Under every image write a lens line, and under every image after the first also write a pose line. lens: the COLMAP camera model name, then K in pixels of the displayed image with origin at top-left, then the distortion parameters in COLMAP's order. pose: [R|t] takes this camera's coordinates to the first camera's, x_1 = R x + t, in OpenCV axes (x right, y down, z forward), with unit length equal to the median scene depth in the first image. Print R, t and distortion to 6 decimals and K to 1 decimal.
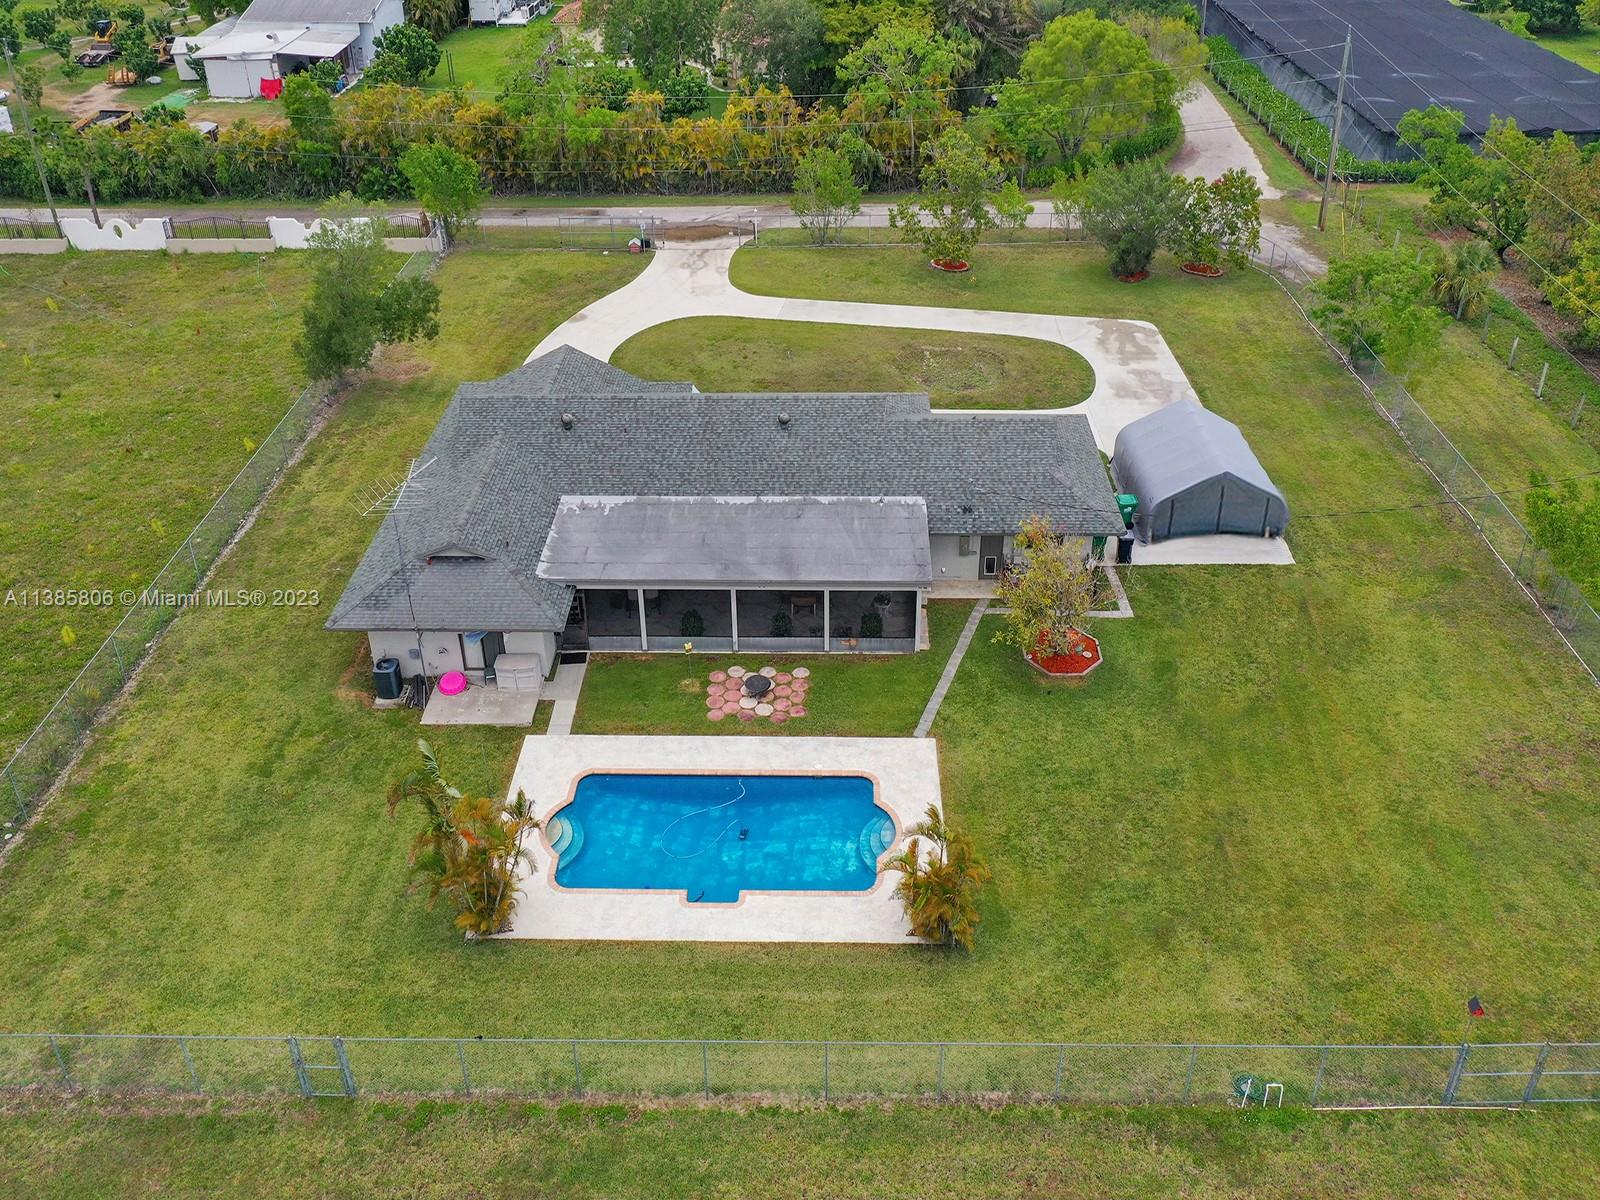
lens RADIAL K [[1316.6, 0, 801.1], [0, 1316.6, 600.0], [0, 0, 1]] dist [-0.005828, 0.009042]
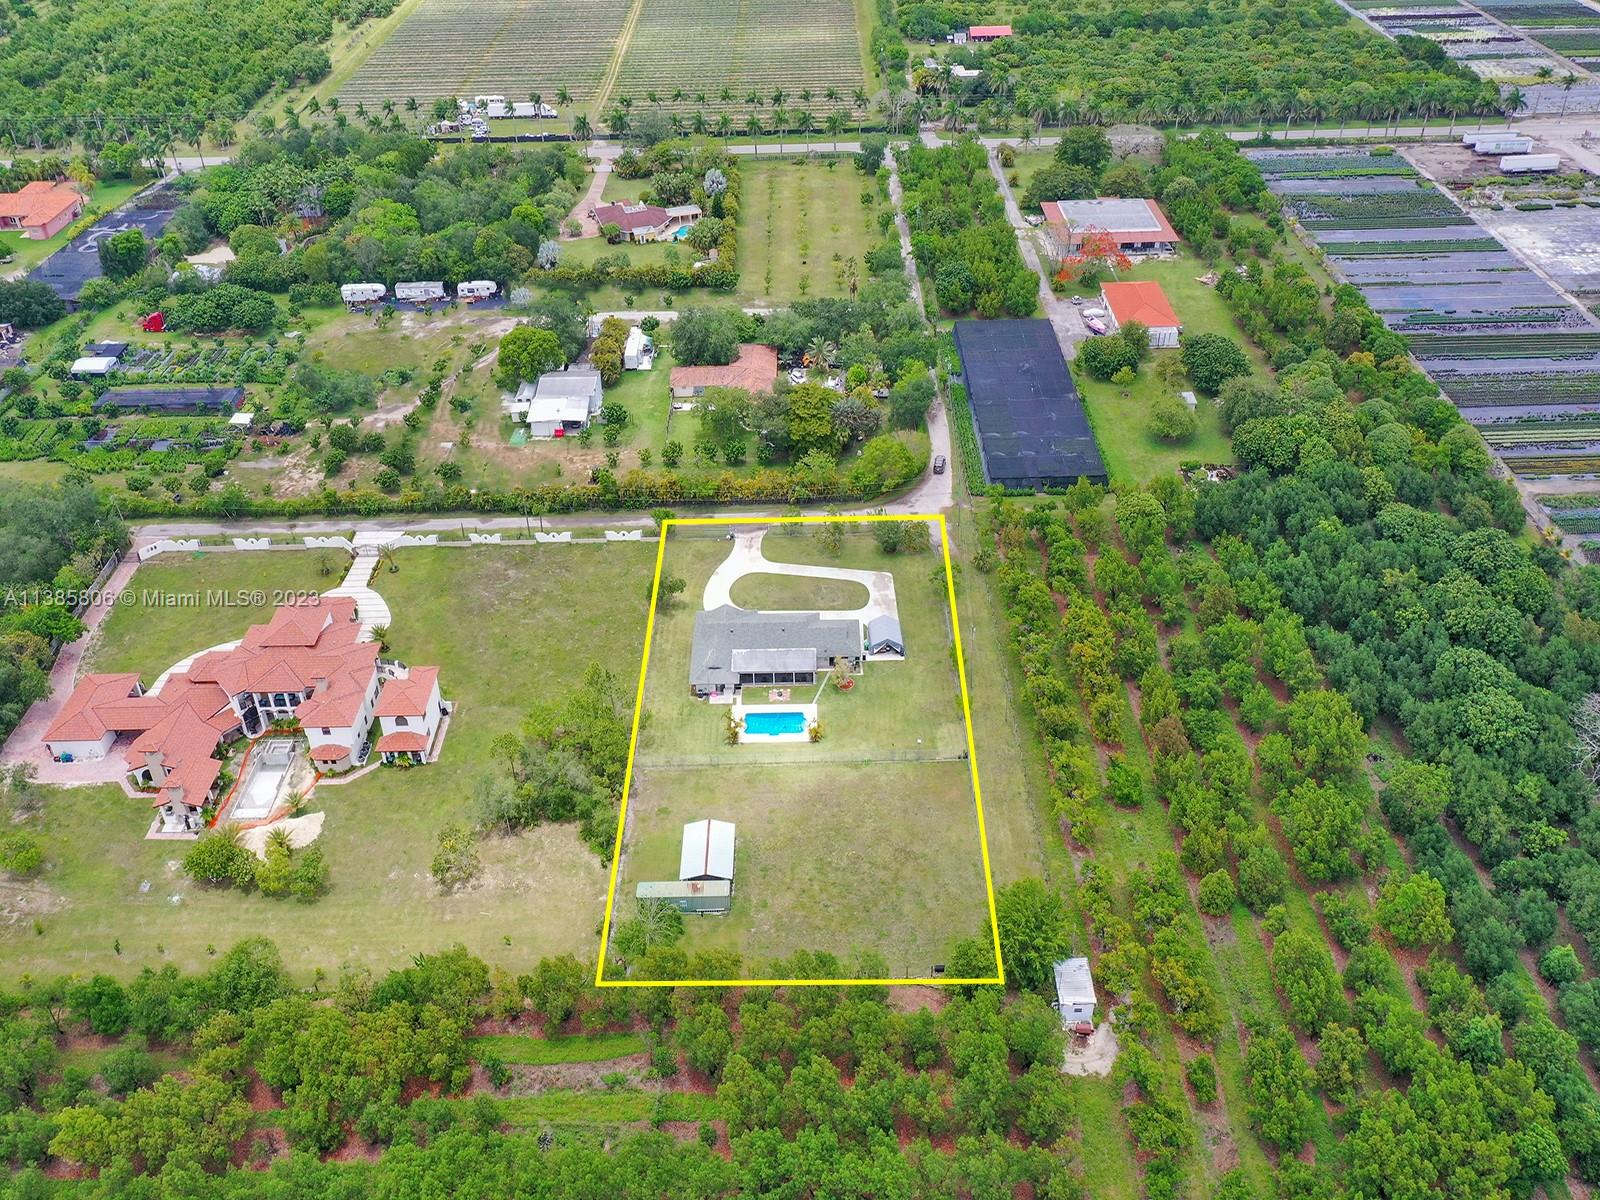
lens RADIAL K [[1316.6, 0, 799.3], [0, 1316.6, 600.5], [0, 0, 1]] dist [-0.005828, 0.009042]
pose [[0.999578, -0.026078, 0.012813, -0.013958], [0.025453, 0.998581, 0.046768, -0.475931], [-0.014014, -0.046422, 0.998824, -3.612454]]
